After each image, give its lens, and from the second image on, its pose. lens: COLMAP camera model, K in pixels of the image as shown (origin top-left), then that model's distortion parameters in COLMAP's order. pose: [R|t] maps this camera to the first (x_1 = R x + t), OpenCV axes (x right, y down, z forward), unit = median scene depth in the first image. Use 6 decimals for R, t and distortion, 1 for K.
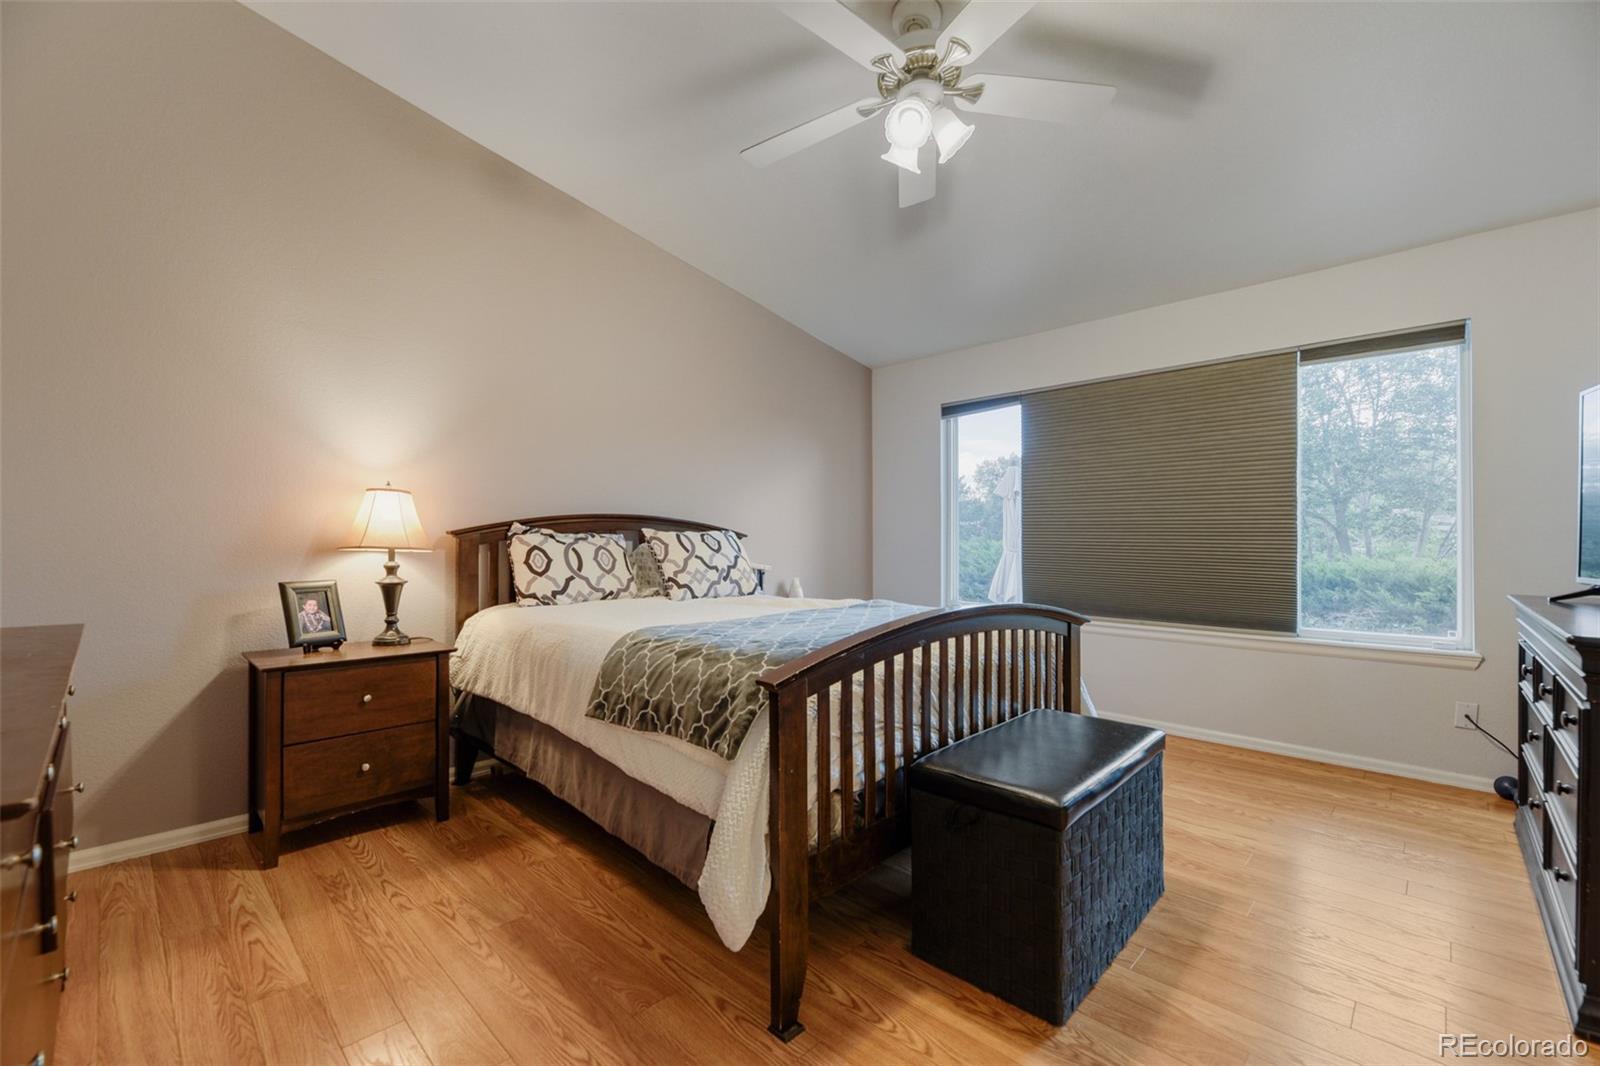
lens RADIAL K [[662.3, 0, 800.1], [0, 662.3, 526.3], [0, 0, 1]] dist [-0.000742, -0.000511]
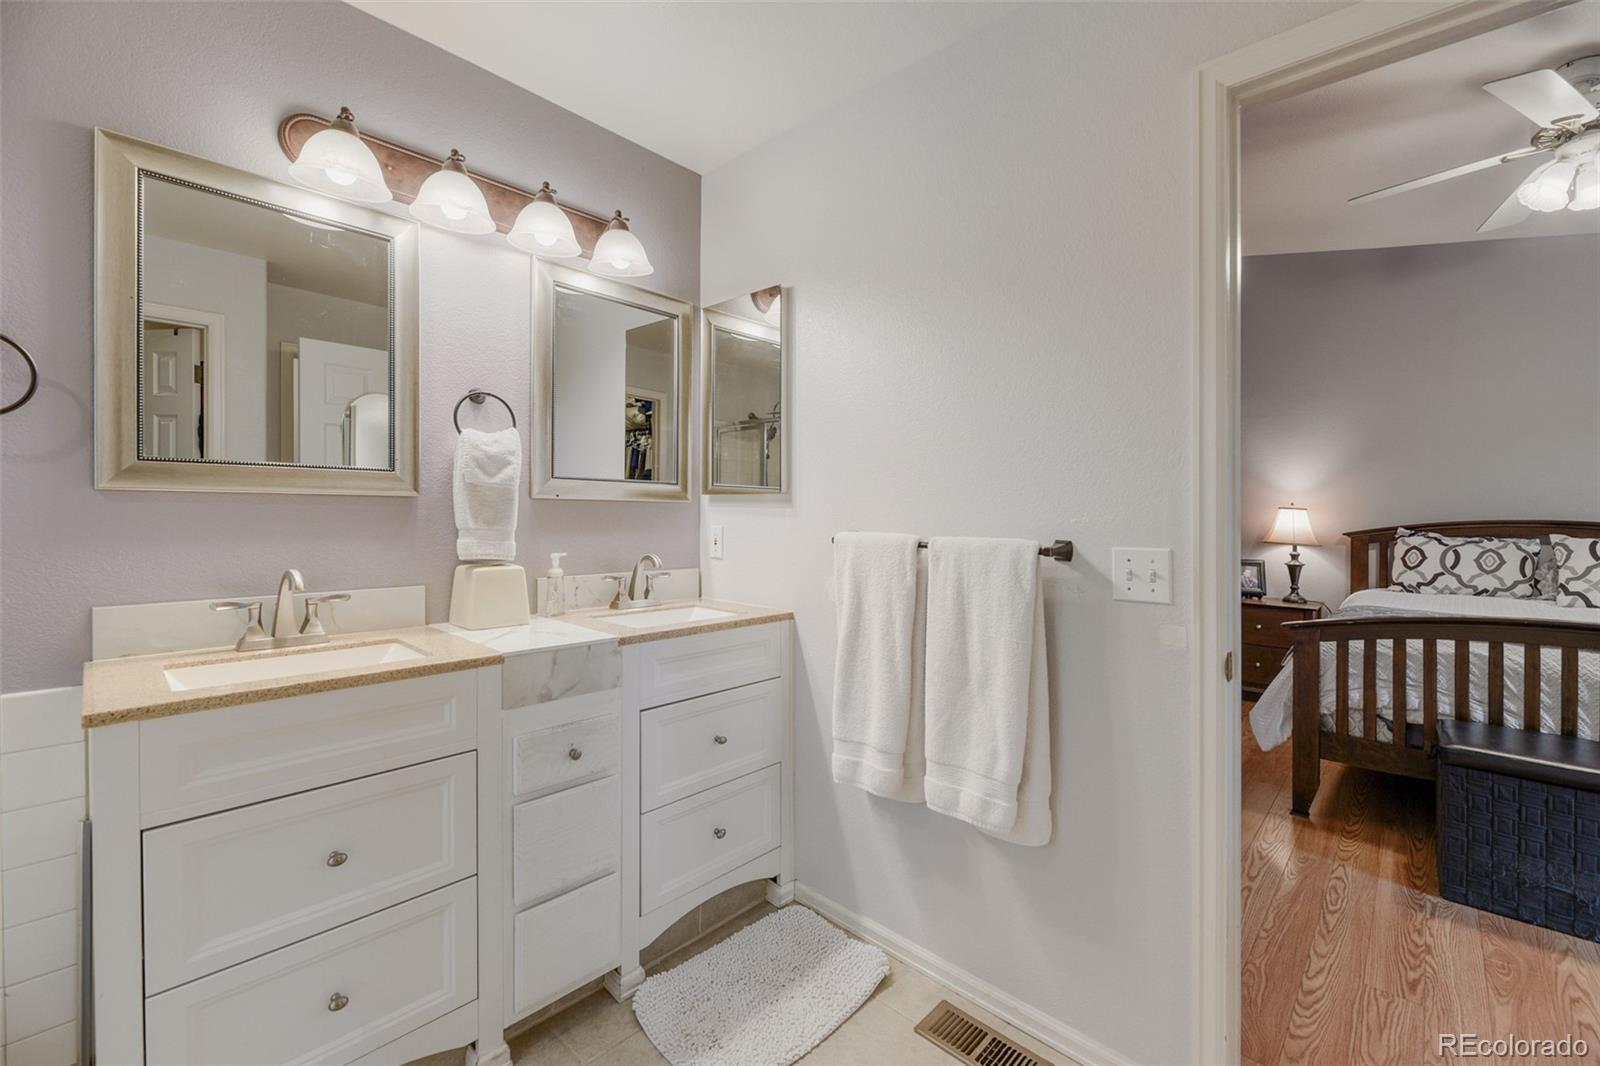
lens RADIAL K [[673.1, 0, 807.6], [0, 673.1, 518.4], [0, 0, 1]] dist [0.001754, -0.000170]
pose [[0.011873, 0.008147, -0.999896, 0.893027], [0.009642, 0.999919, 0.008261, -0.046662], [0.999883, -0.009739, 0.011793, -0.190427]]
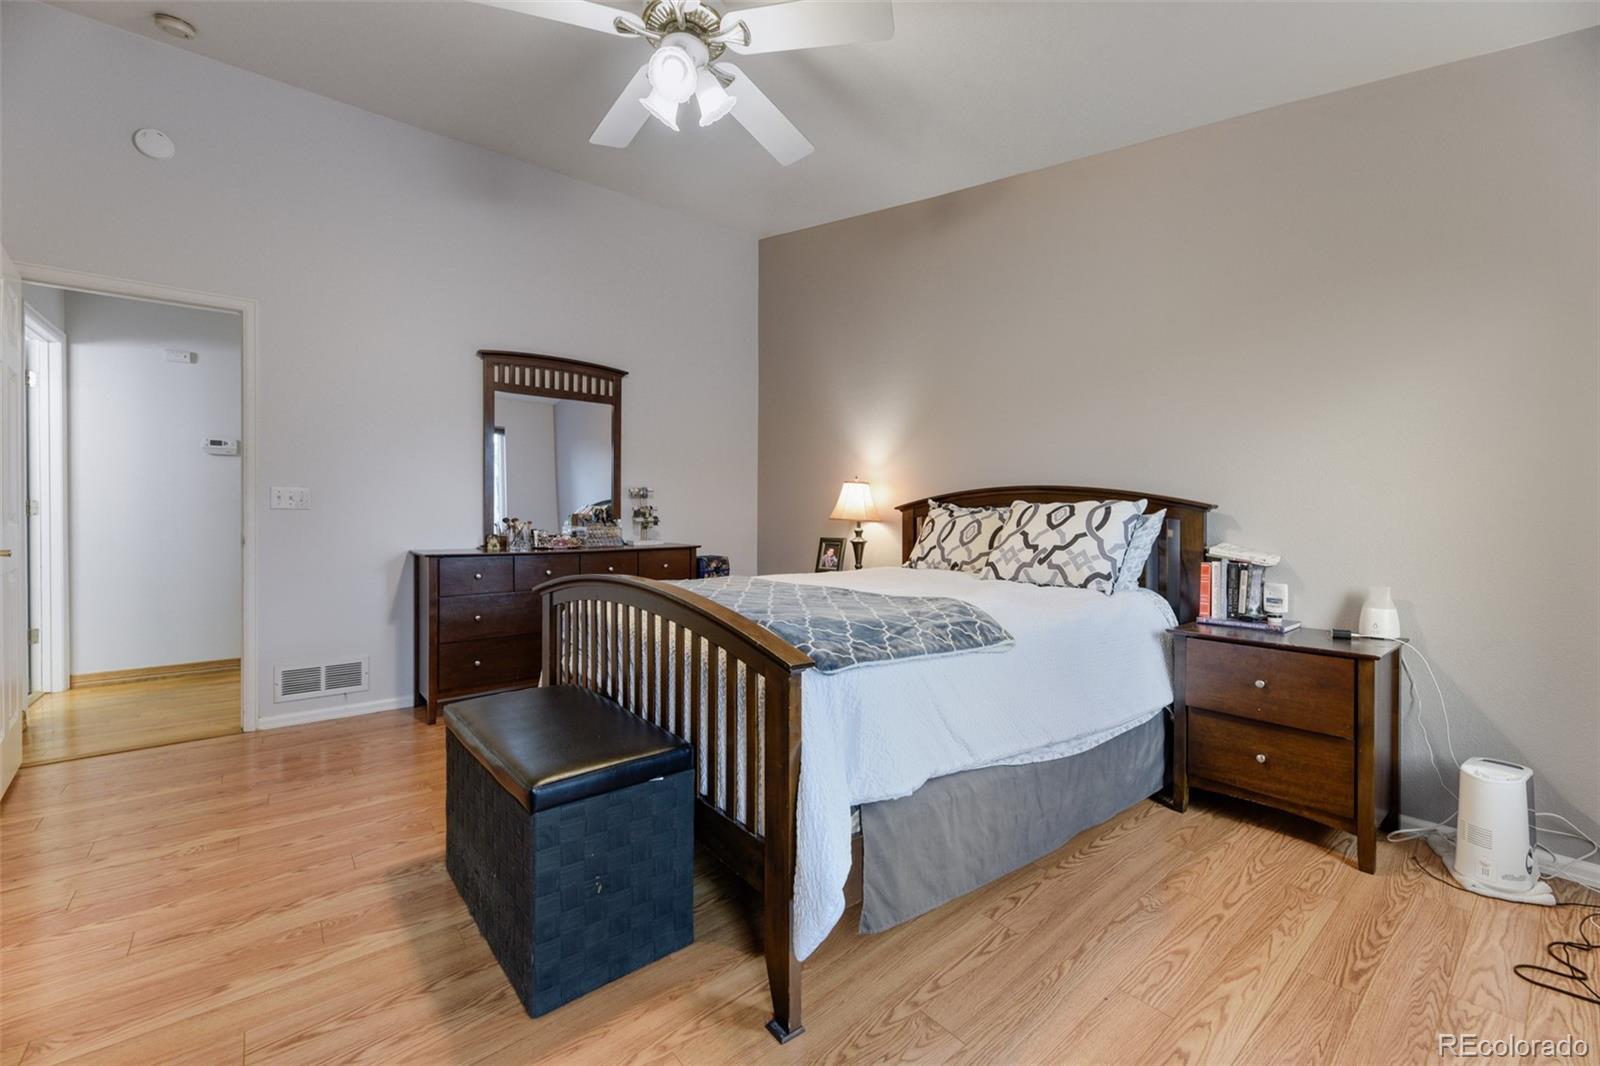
lens RADIAL K [[662.3, 0, 800.1], [0, 662.3, 526.3], [0, 0, 1]] dist [-0.000742, -0.000511]
pose [[-0.117233, 0.008100, -0.993071, 0.792187], [0.009144, 0.999933, 0.007077, 0.032695], [0.993062, -0.008251, -0.117299, 0.908356]]
